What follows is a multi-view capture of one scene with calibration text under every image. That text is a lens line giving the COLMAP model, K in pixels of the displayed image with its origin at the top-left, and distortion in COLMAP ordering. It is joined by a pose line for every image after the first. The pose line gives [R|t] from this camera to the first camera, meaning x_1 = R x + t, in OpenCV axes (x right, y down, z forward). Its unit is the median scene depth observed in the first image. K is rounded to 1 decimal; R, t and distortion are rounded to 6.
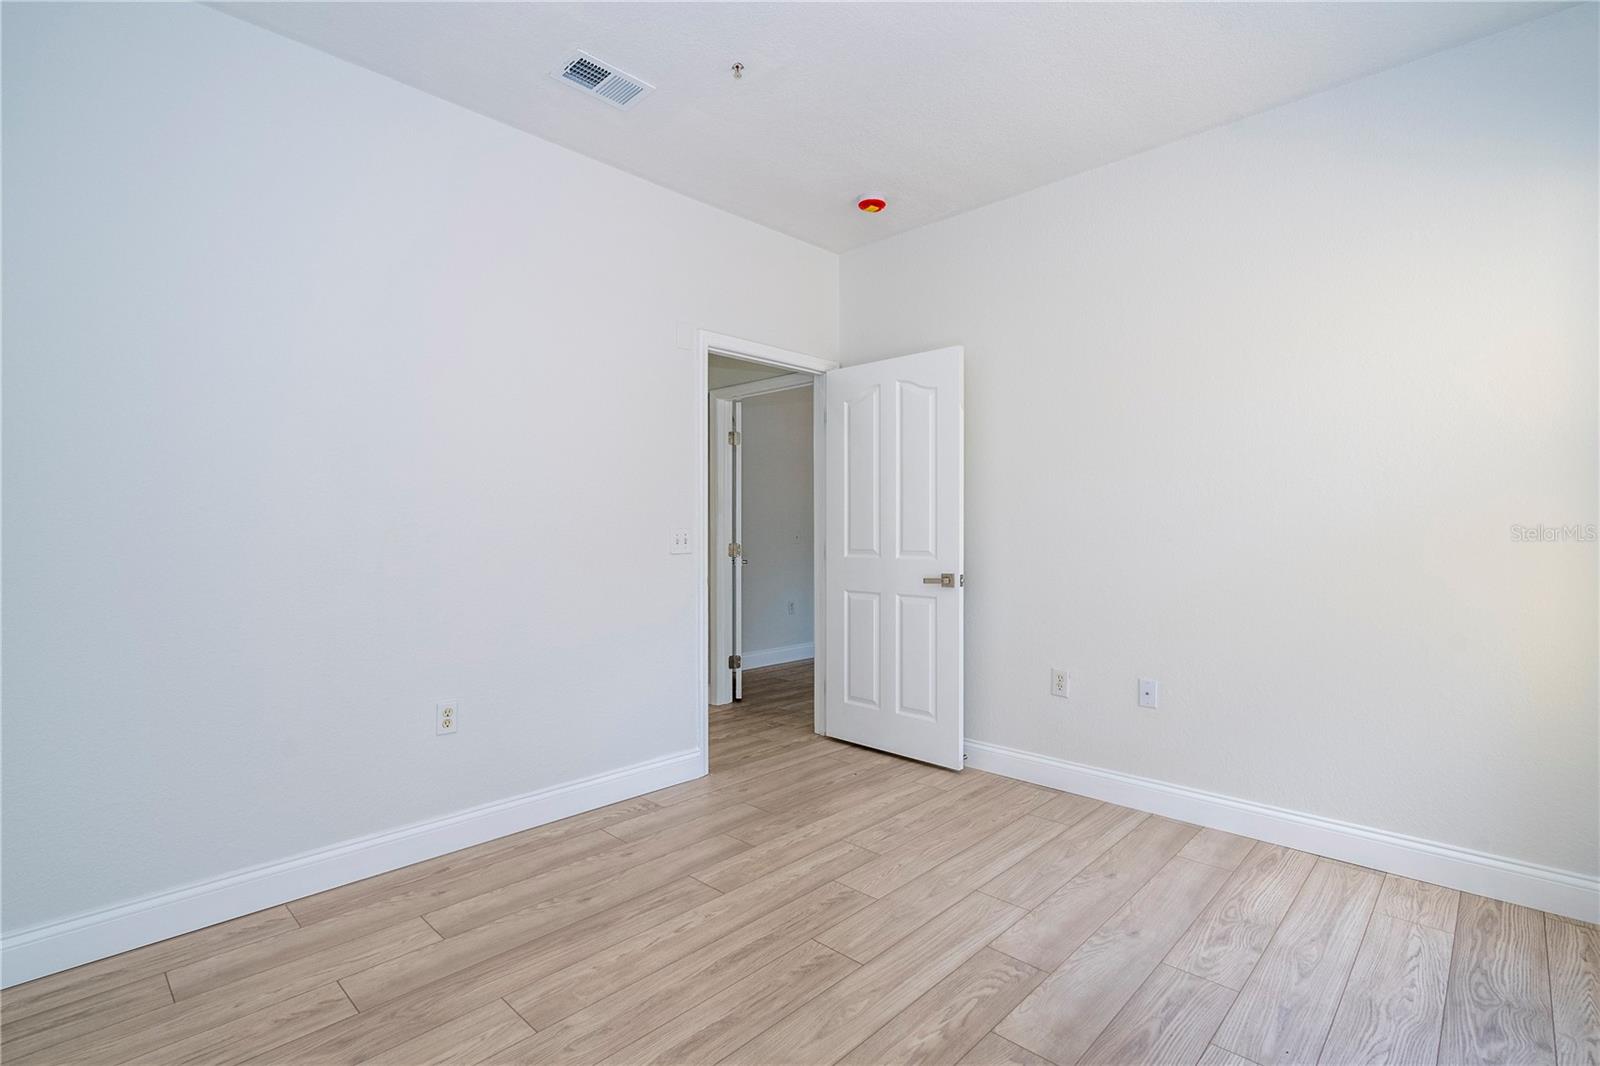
lens RADIAL K [[726.9, 0, 803.0], [0, 726.9, 534.7], [0, 0, 1]] dist [-0.008002, 0.003278]
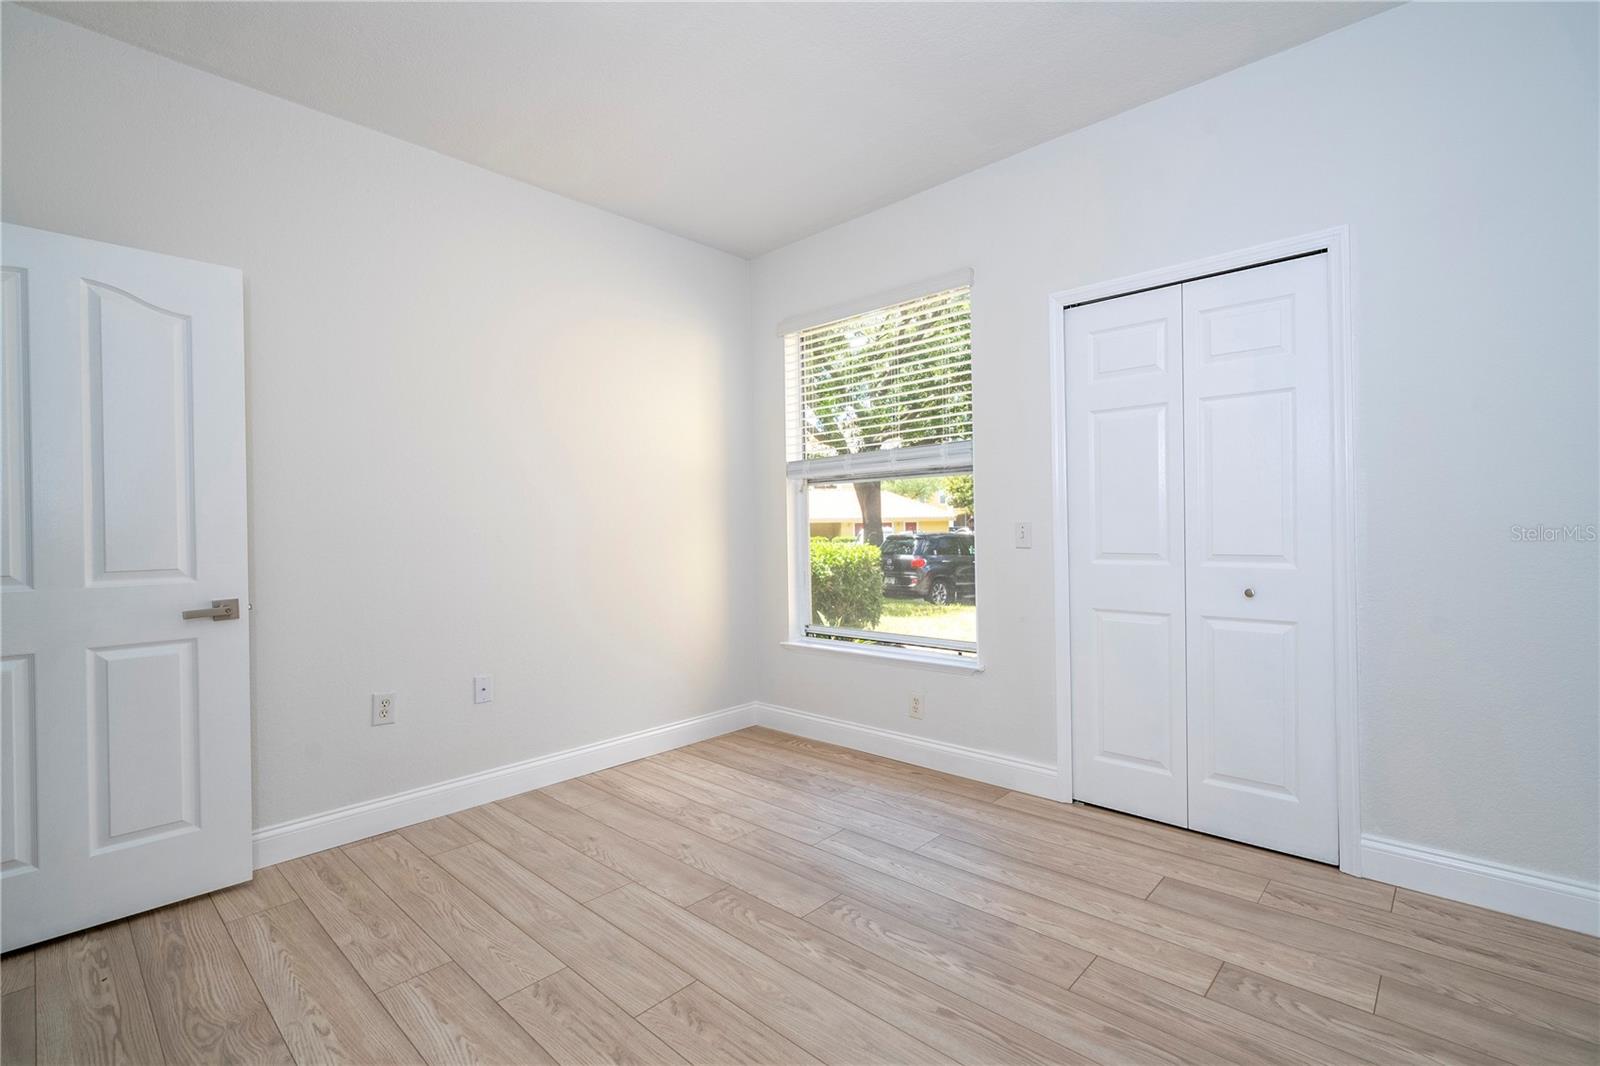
lens RADIAL K [[726.9, 0, 792.5], [0, 726.9, 530.2], [0, 0, 1]] dist [-0.008002, 0.003278]
pose [[-0.000870, -0.003011, 0.999995, -0.615992], [0.024013, 0.999707, 0.003031, -0.001281], [-0.999711, 0.024016, -0.000797, 0.605502]]
